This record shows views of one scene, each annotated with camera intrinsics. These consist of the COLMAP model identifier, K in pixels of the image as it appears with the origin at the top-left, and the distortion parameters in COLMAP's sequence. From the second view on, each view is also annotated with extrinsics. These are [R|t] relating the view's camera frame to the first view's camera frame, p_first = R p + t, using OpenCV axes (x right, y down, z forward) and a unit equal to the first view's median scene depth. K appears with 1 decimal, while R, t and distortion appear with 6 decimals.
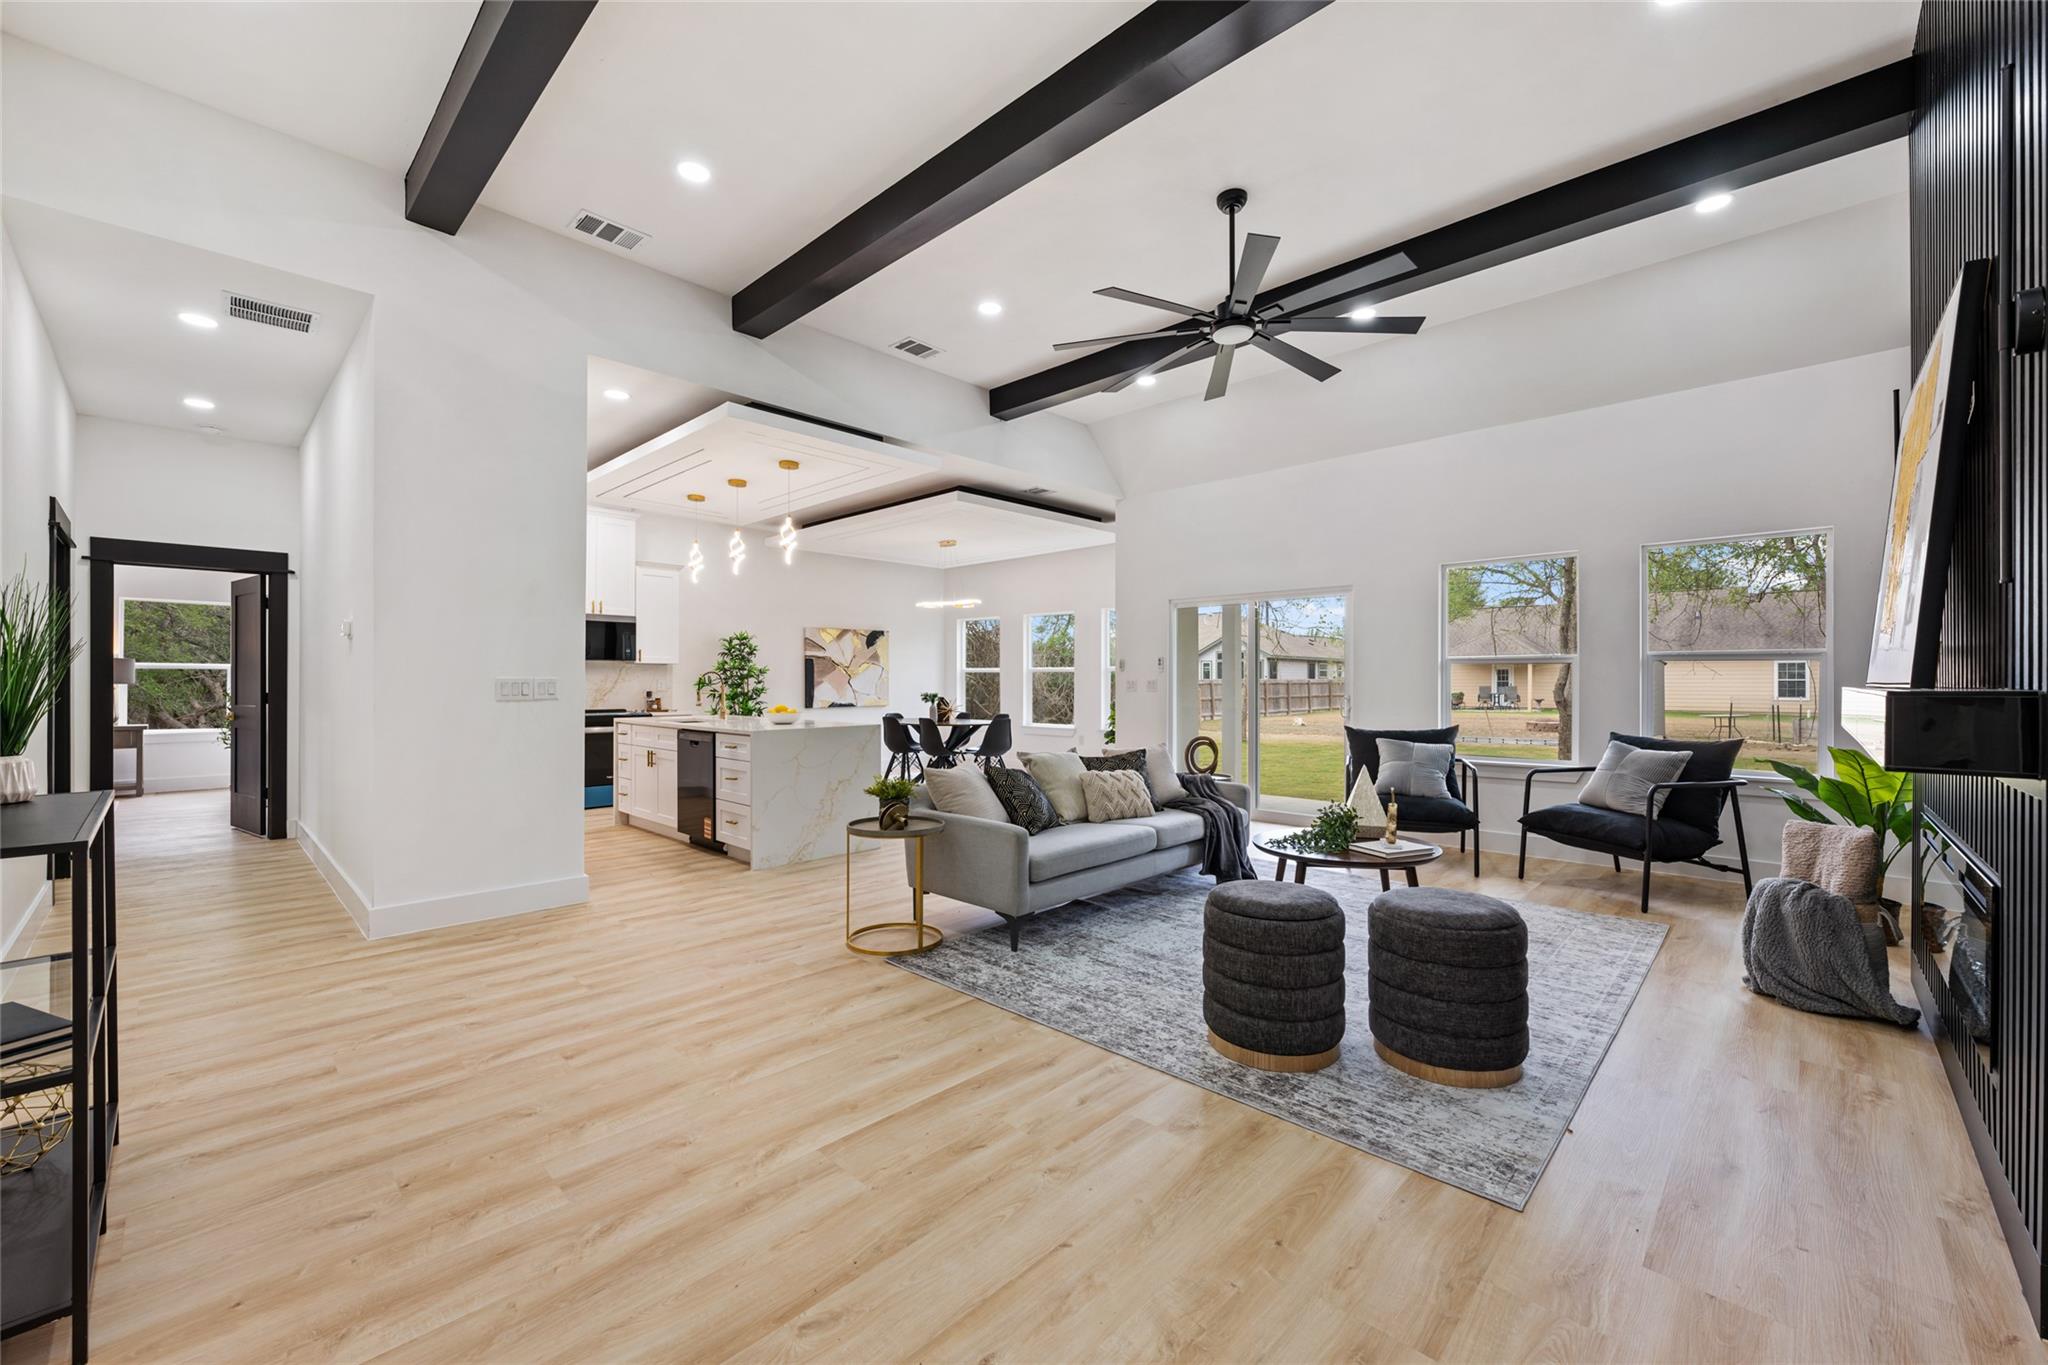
lens RADIAL K [[811.5, 0, 1028.5], [0, 811.5, 682.6], [0, 0, 1]] dist [-0.000285, -0.000551]
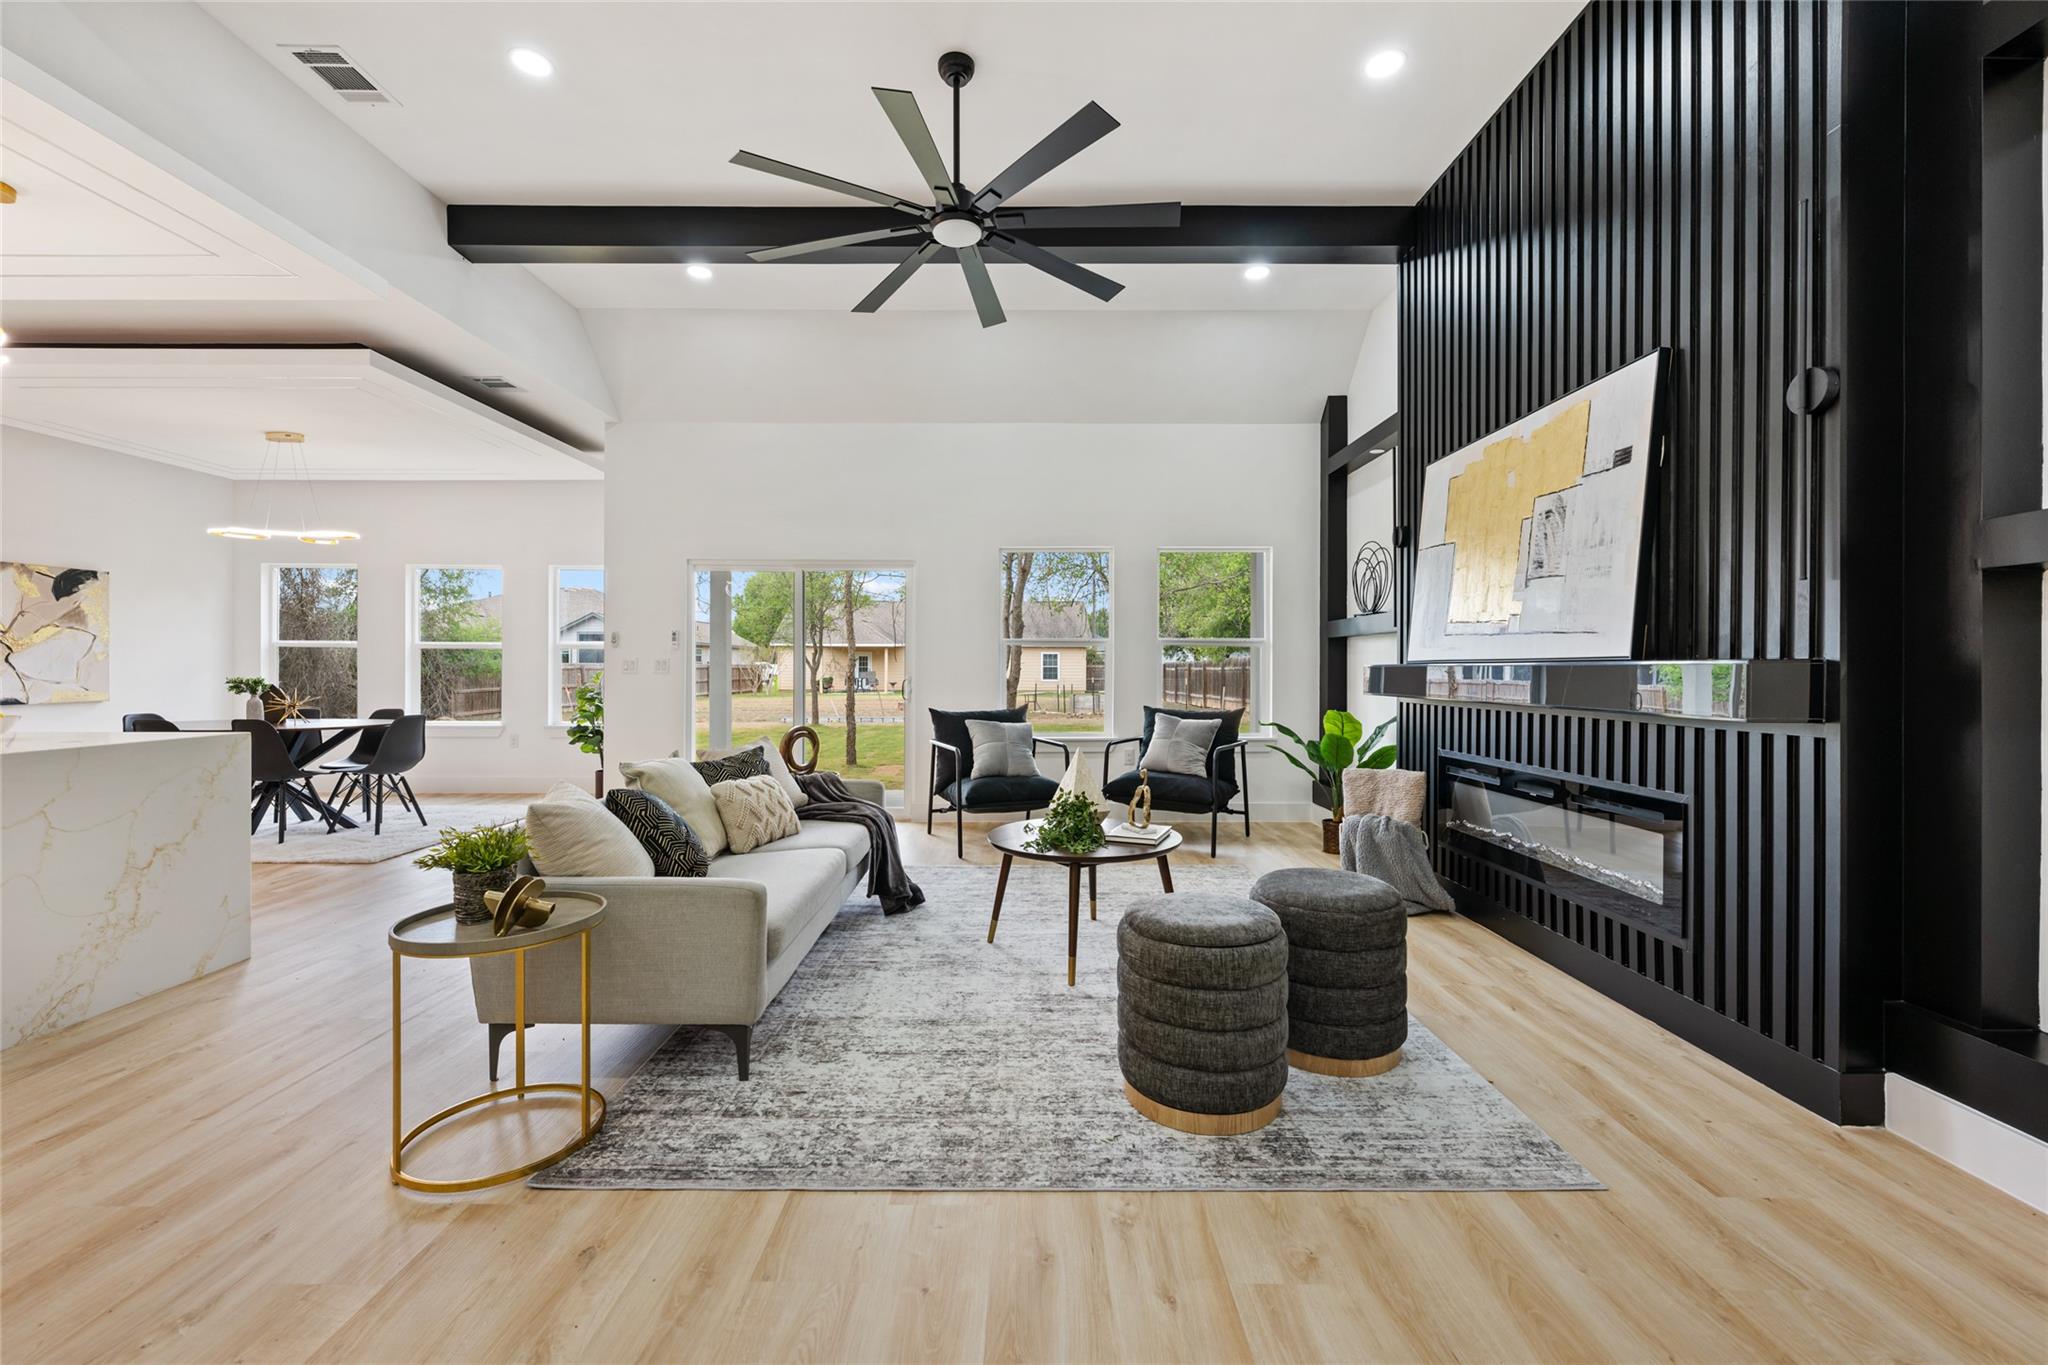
lens RADIAL K [[811.5, 0, 1027.6], [0, 811.5, 671.3], [0, 0, 1]] dist [-0.000285, -0.000551]
pose [[0.723048, -0.000114, 0.690798, -0.181283], [-0.001976, 0.999996, 0.002234, 0.008126], [-0.690795, -0.002980, 0.723045, 0.245366]]
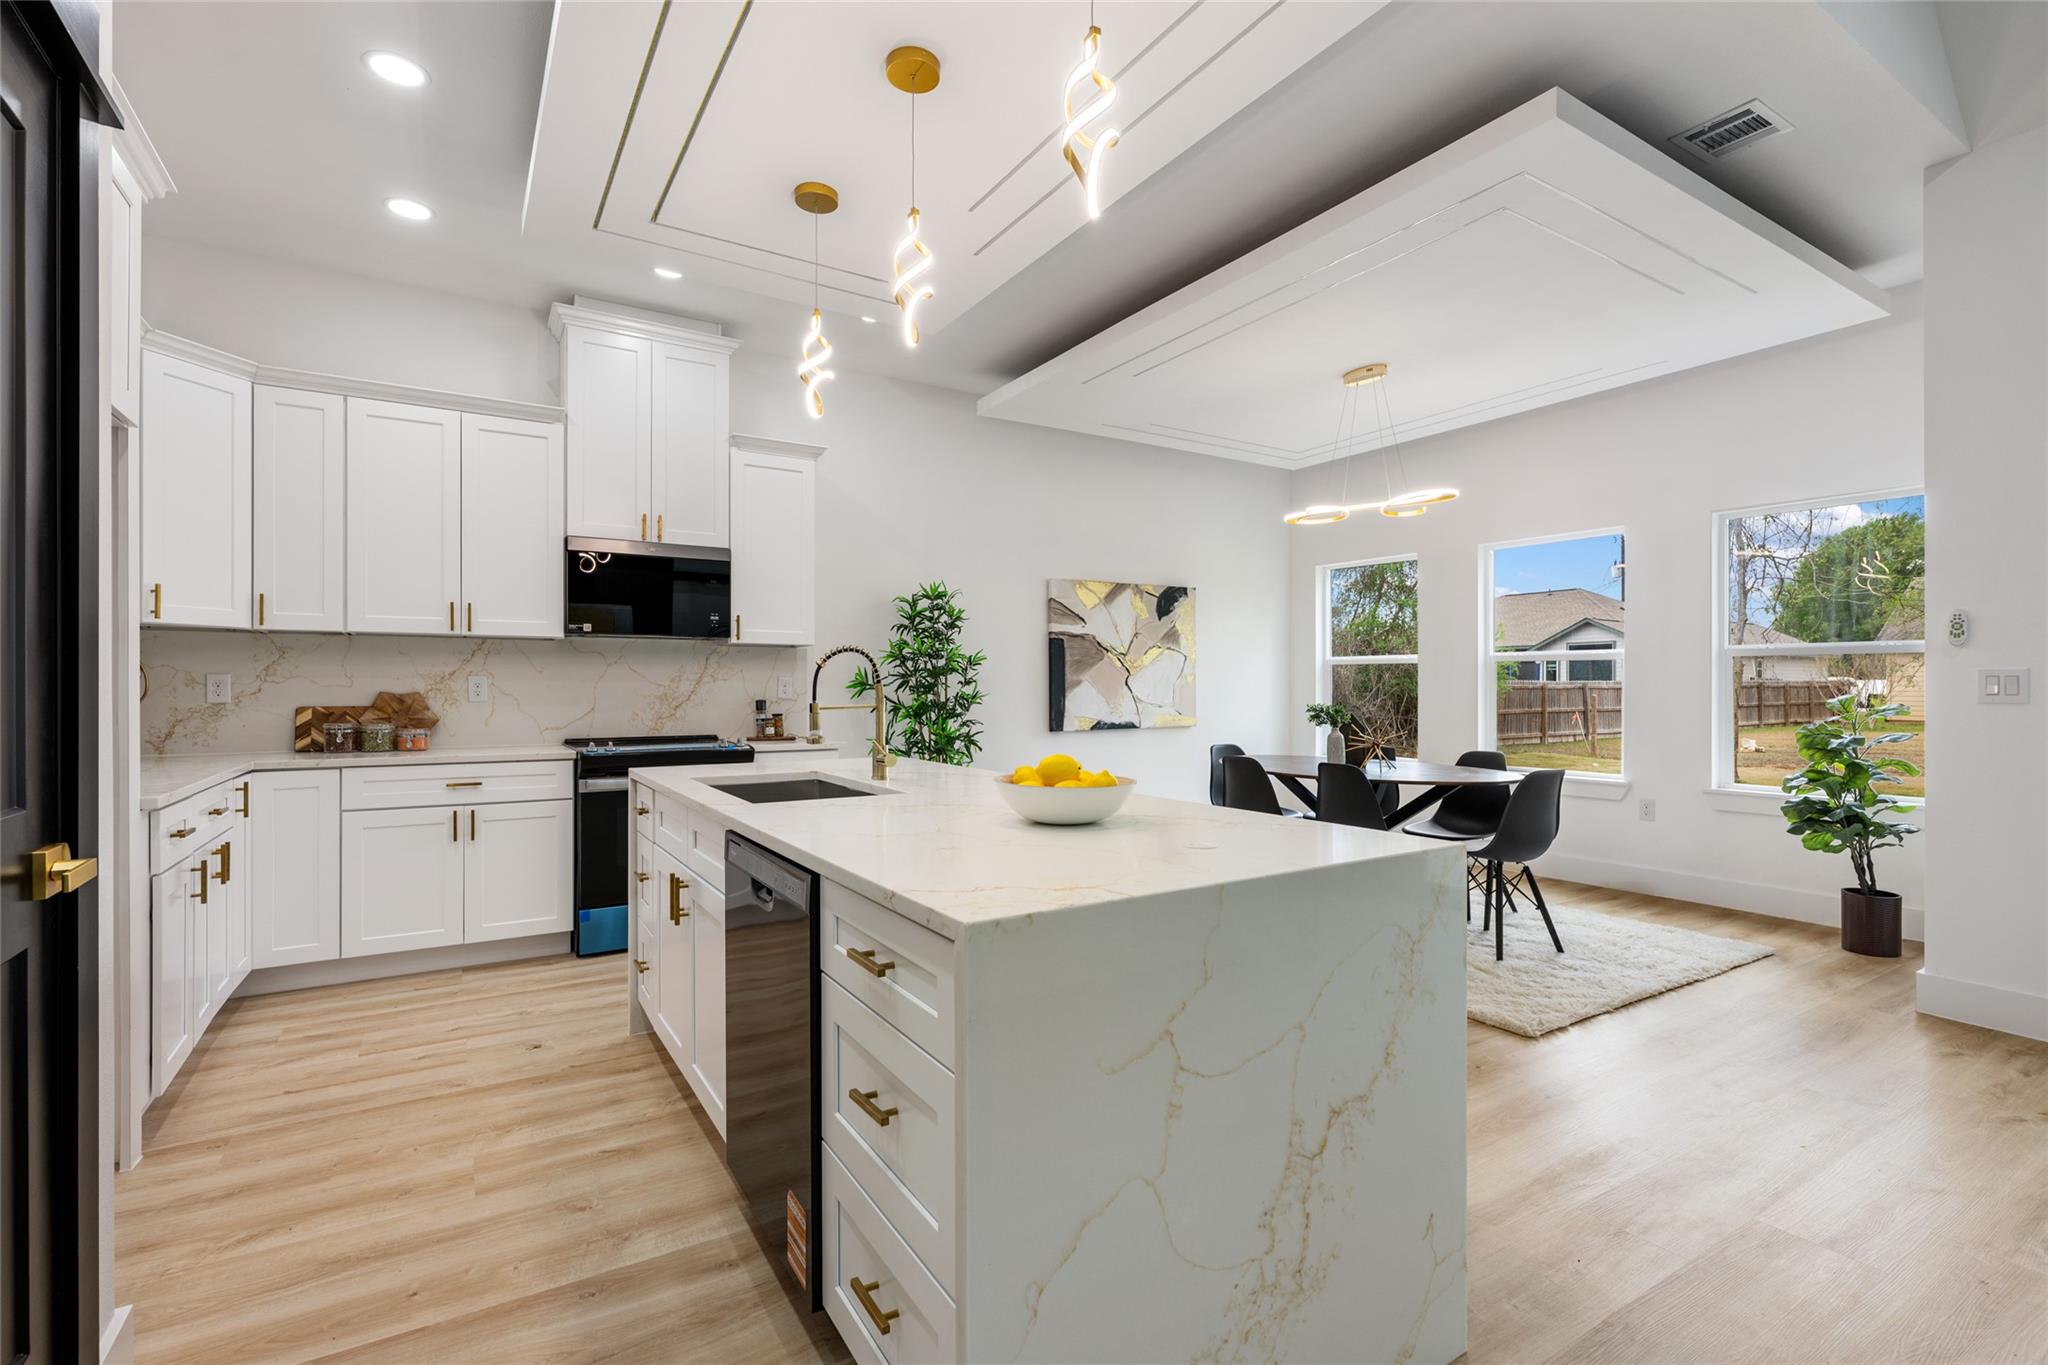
lens RADIAL K [[923.8, 0, 1019.6], [0, 923.8, 686.2], [0, 0, 1]] dist [0.001035, 0.000010]
pose [[0.967587, -0.001195, -0.252535, -0.241652], [0.000831, 0.999998, -0.001550, 0.004693], [0.252537, 0.001290, 0.967586, 0.702462]]
